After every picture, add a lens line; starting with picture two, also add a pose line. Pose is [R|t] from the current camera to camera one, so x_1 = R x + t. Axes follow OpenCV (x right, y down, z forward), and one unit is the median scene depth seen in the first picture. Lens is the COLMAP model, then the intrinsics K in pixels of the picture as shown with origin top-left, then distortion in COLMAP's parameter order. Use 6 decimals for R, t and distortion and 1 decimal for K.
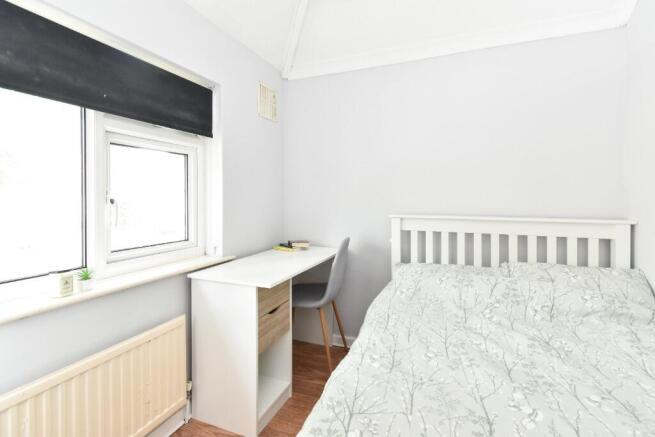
lens RADIAL K [[298.4, 0, 327.0], [0, 298.4, 207.3], [0, 0, 1]] dist [0.000842, -0.000119]
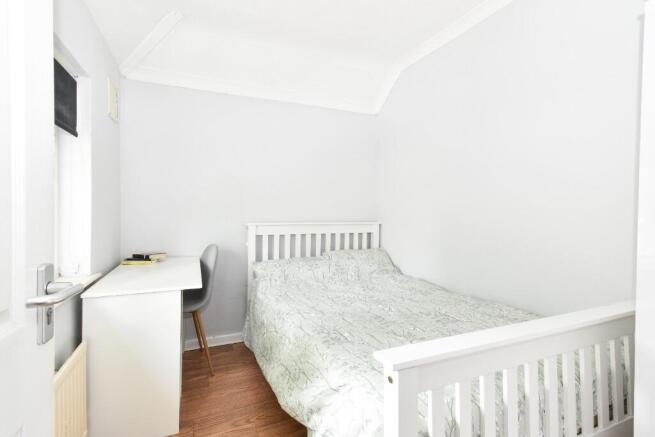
lens RADIAL K [[290.7, 0, 327.5], [0, 290.7, 218.5], [0, 0, 1]] dist [0.000597, -0.000083]
pose [[0.729625, -0.016286, 0.683653, -0.423545], [0.016601, 0.999844, 0.006100, 0.007102], [-0.683645, 0.006899, 0.729782, -0.090361]]
